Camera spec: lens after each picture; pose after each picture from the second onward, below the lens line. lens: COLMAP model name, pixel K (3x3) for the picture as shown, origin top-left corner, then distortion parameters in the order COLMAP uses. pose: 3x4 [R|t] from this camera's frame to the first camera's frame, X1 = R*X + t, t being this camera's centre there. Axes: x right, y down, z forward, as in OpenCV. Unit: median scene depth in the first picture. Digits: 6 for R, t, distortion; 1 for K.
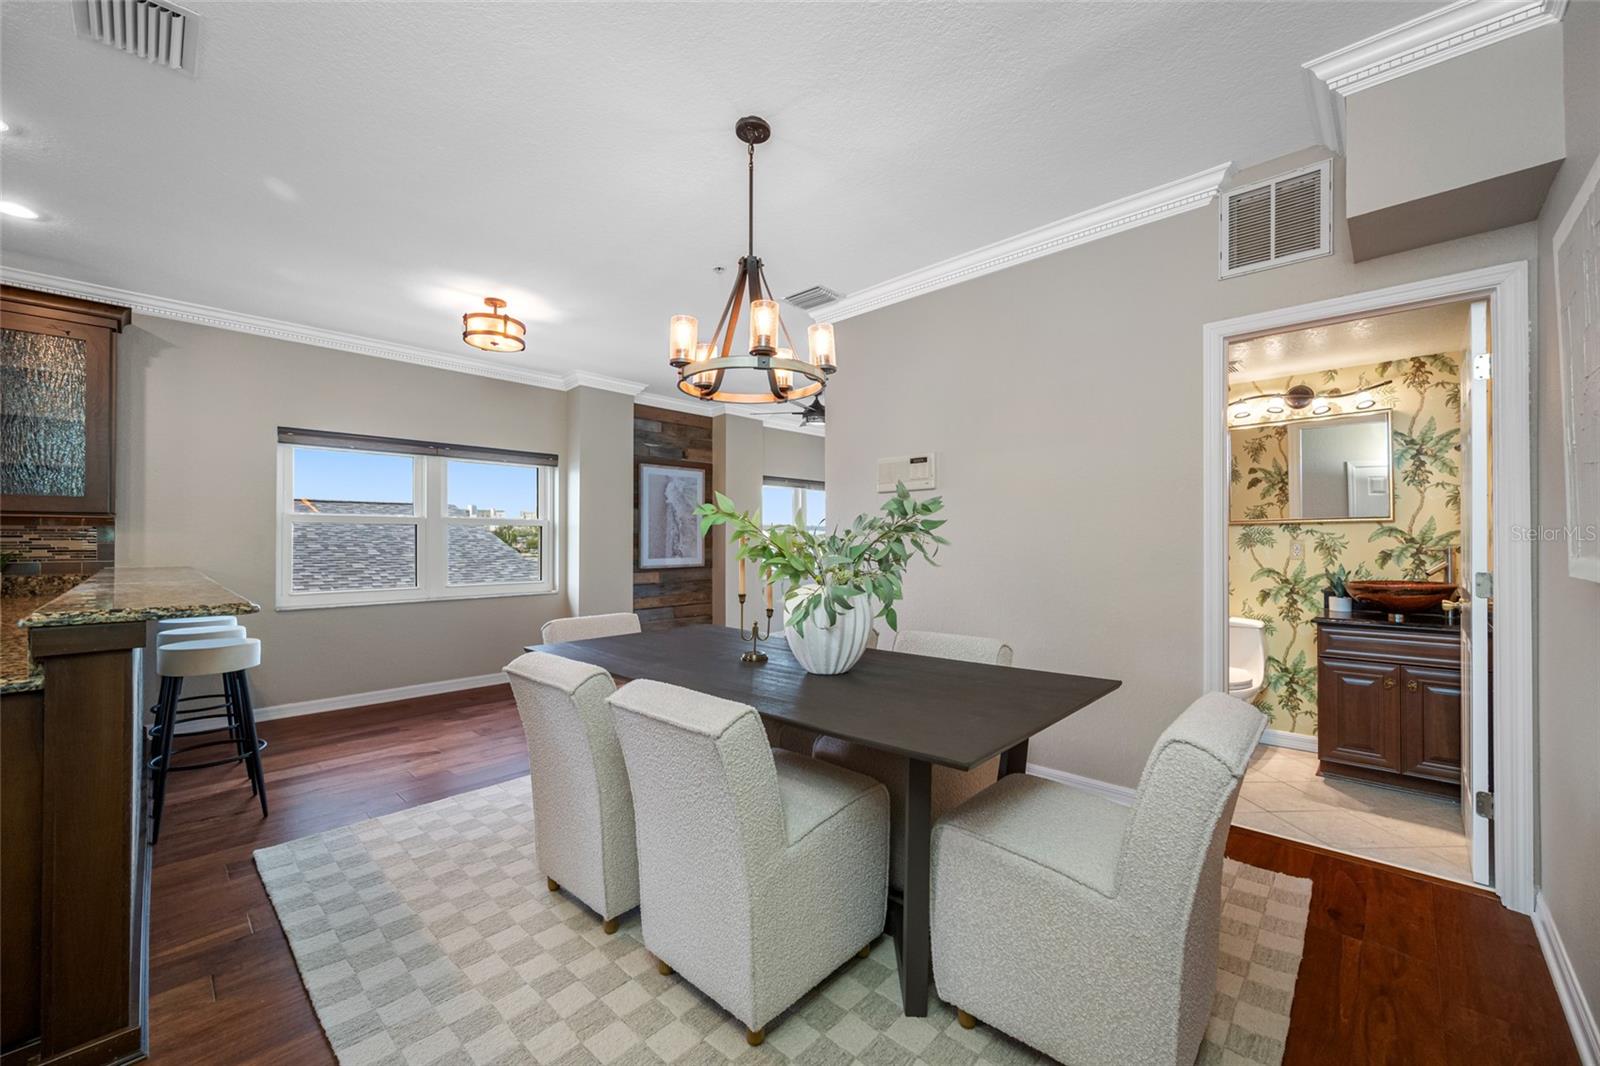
lens RADIAL K [[637.3, 0, 786.1], [0, 637.3, 538.2], [0, 0, 1]] dist [-0.000582, 0.000022]
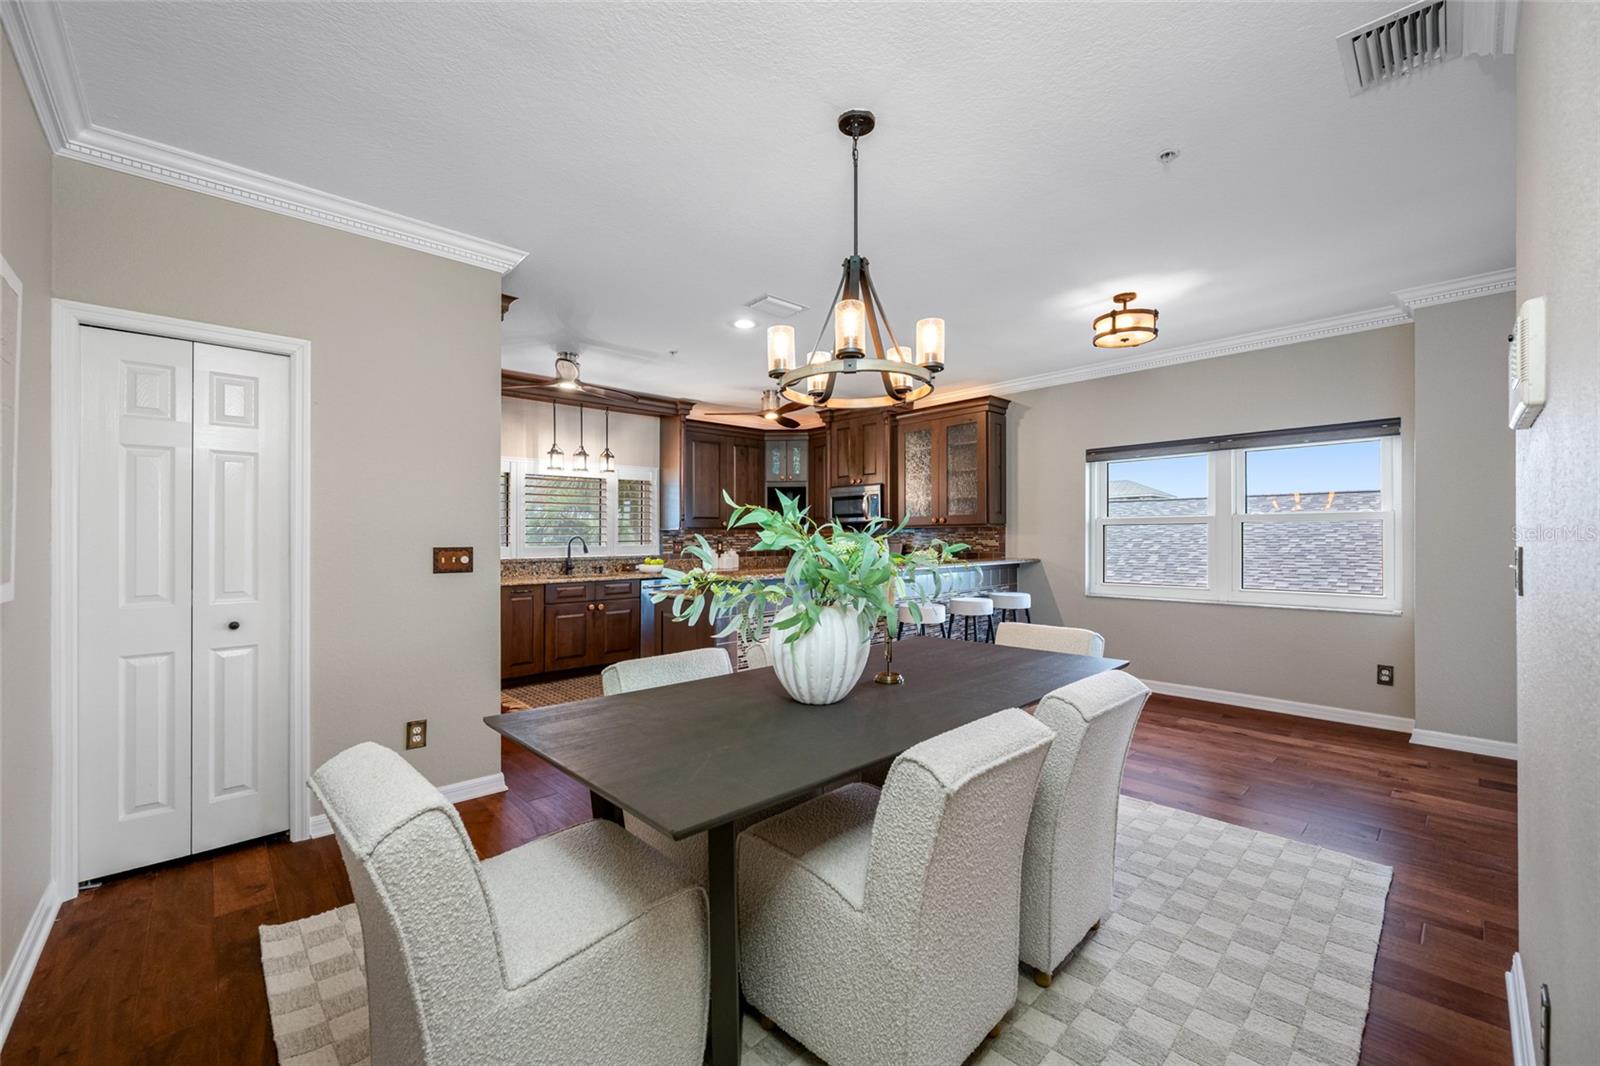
lens RADIAL K [[636.0, 0, 819.1], [0, 636.0, 525.8], [0, 0, 1]] dist [-0.008185, -0.000262]
pose [[-0.022608, -0.016168, -0.999614, 0.565827], [0.011104, 0.999803, -0.016422, -0.011515], [0.999683, -0.011471, -0.022424, 0.599522]]
